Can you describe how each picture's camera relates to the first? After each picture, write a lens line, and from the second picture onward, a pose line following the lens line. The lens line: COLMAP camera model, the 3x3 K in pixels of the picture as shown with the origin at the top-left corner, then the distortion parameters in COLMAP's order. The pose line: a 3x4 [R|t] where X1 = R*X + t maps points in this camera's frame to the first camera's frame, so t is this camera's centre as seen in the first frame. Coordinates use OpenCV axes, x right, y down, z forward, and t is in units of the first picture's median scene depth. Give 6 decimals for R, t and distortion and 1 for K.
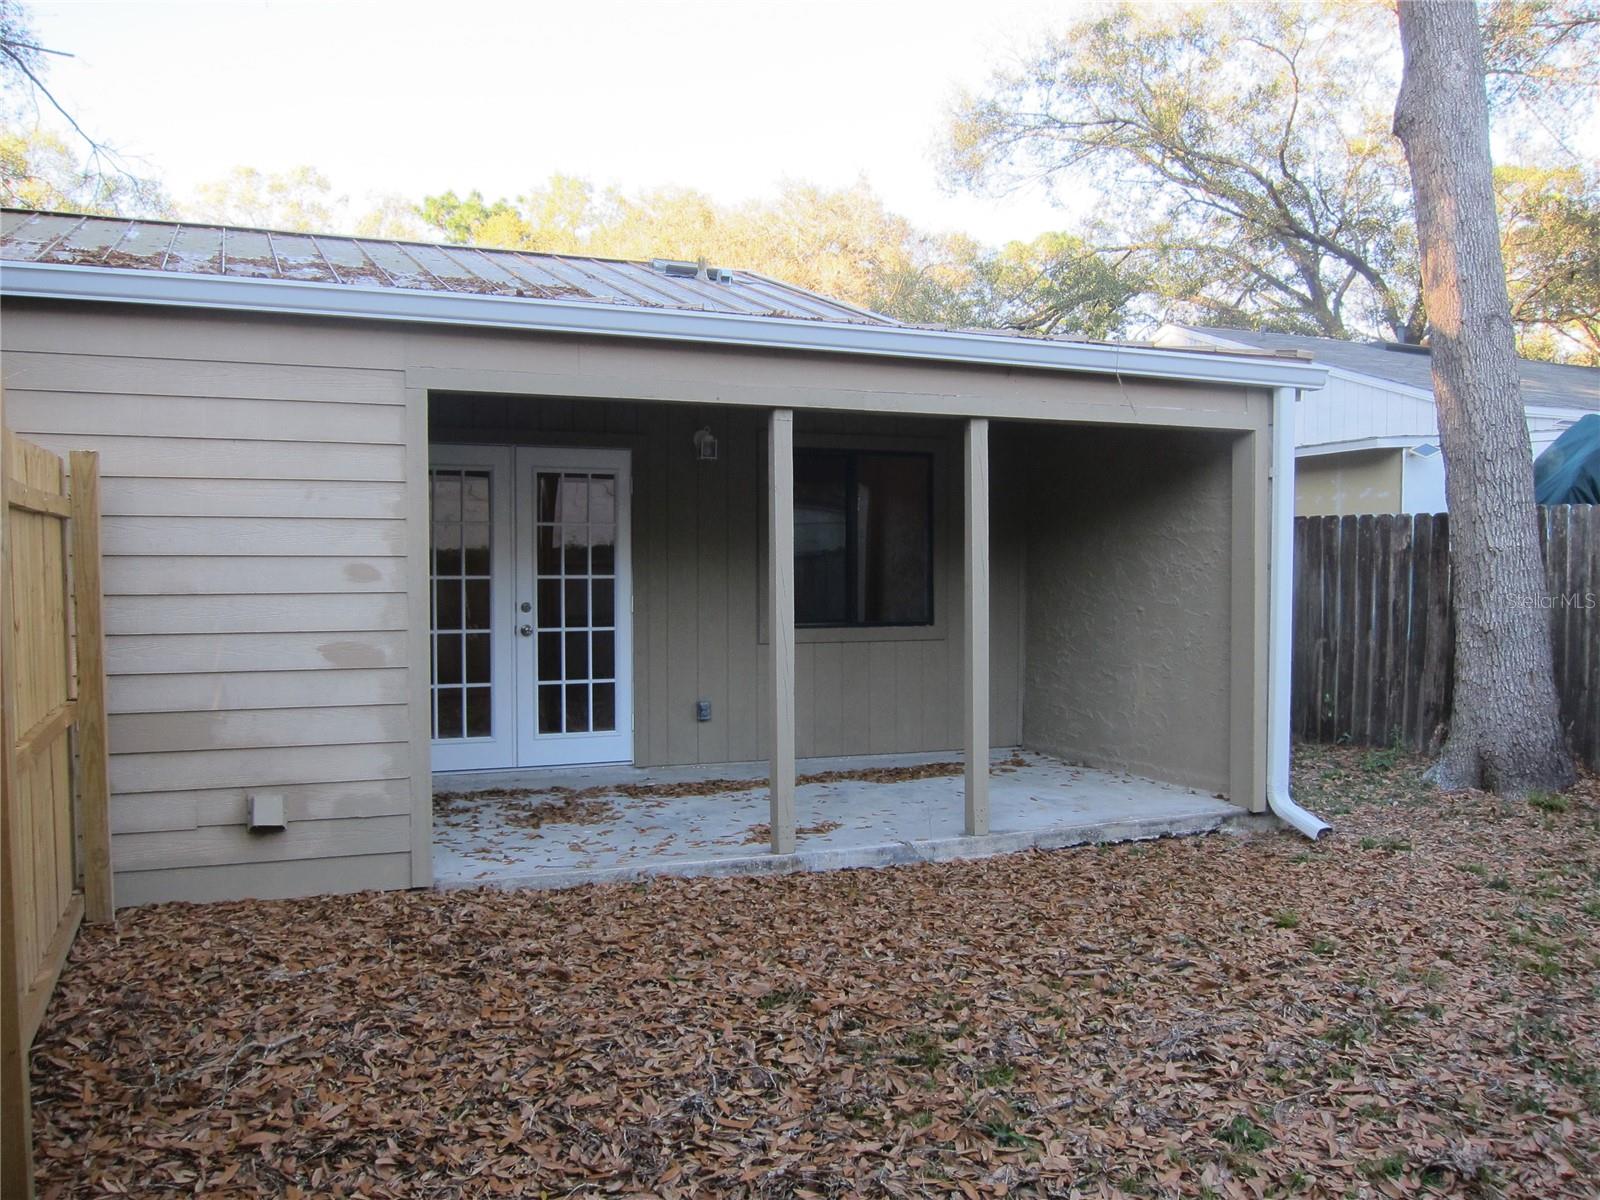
lens RADIAL K [[1326.9, 0, 800.0], [0, 1326.9, 600.0], [0, 0, 1]] dist [-0.066447, 0.013236]
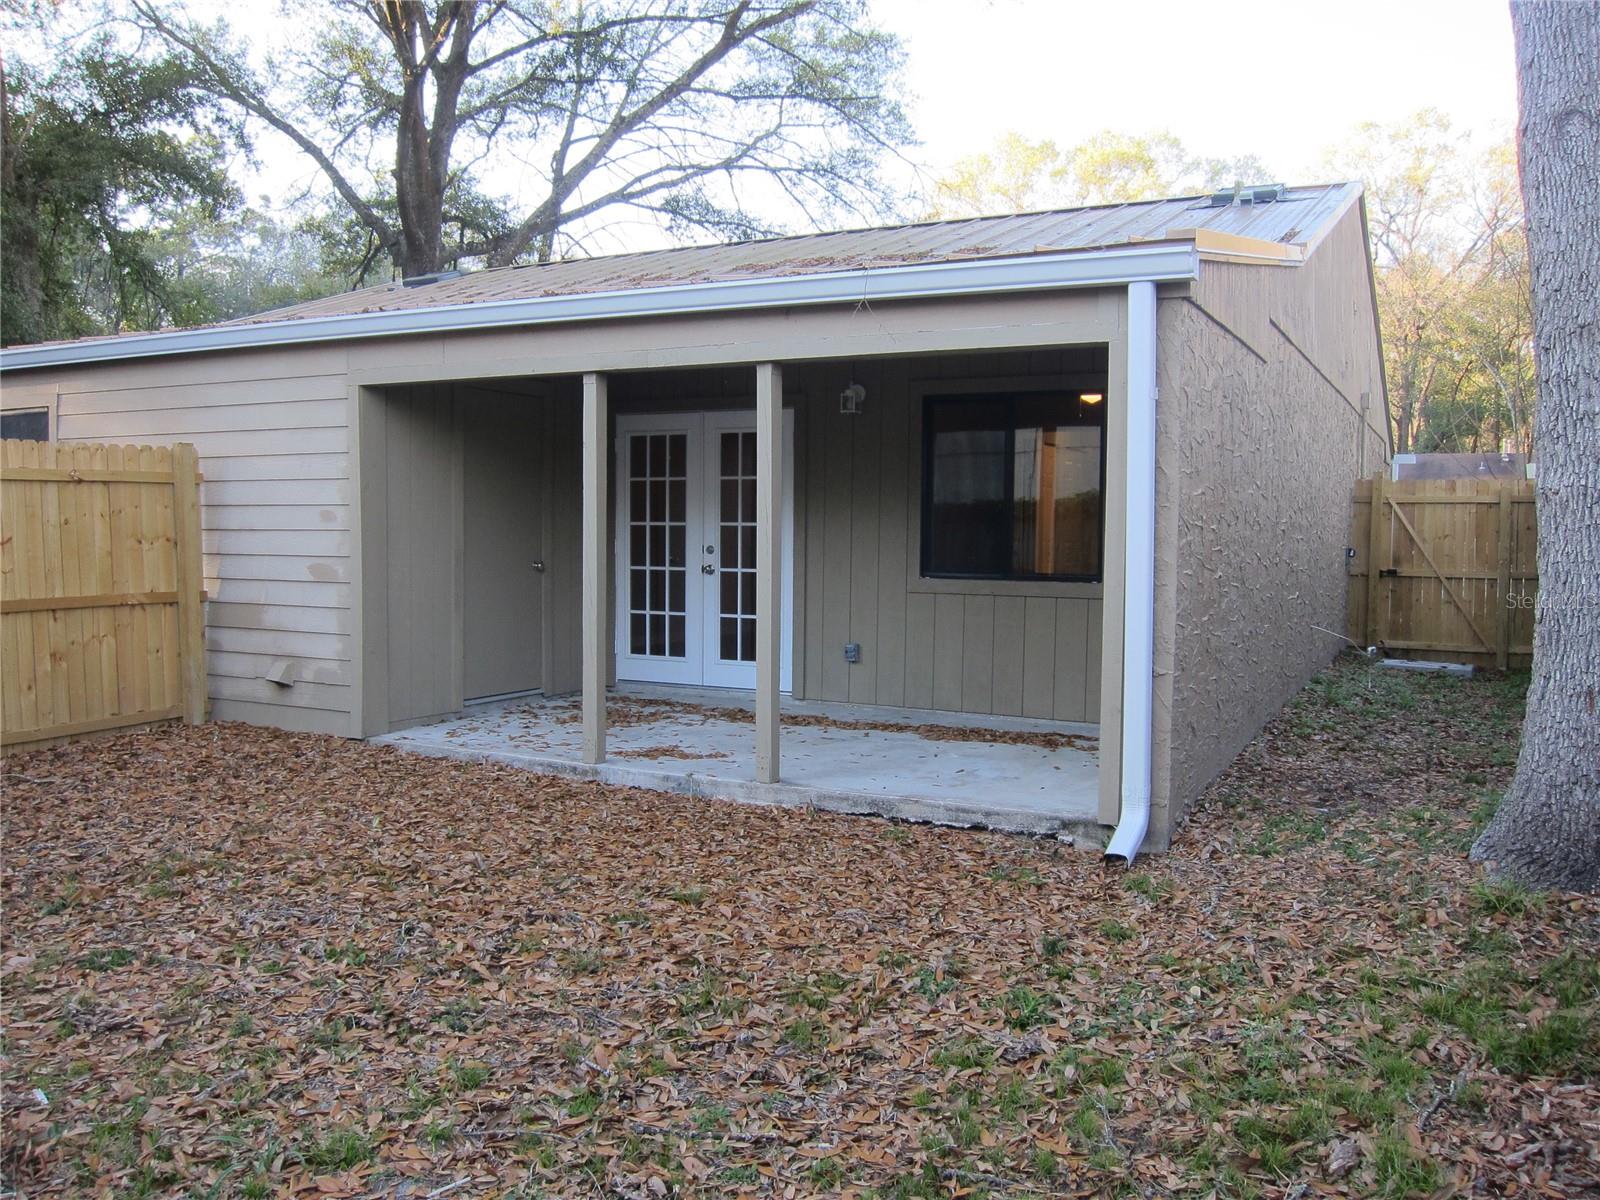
lens RADIAL K [[1326.9, 0, 800.0], [0, 1326.9, 600.0], [0, 0, 1]] dist [-0.066447, 0.013236]
pose [[0.640876, 0.050024, -0.766012, 0.832596], [-0.025713, 0.998713, 0.043707, -0.003755], [0.767213, -0.008314, 0.641338, 0.347962]]
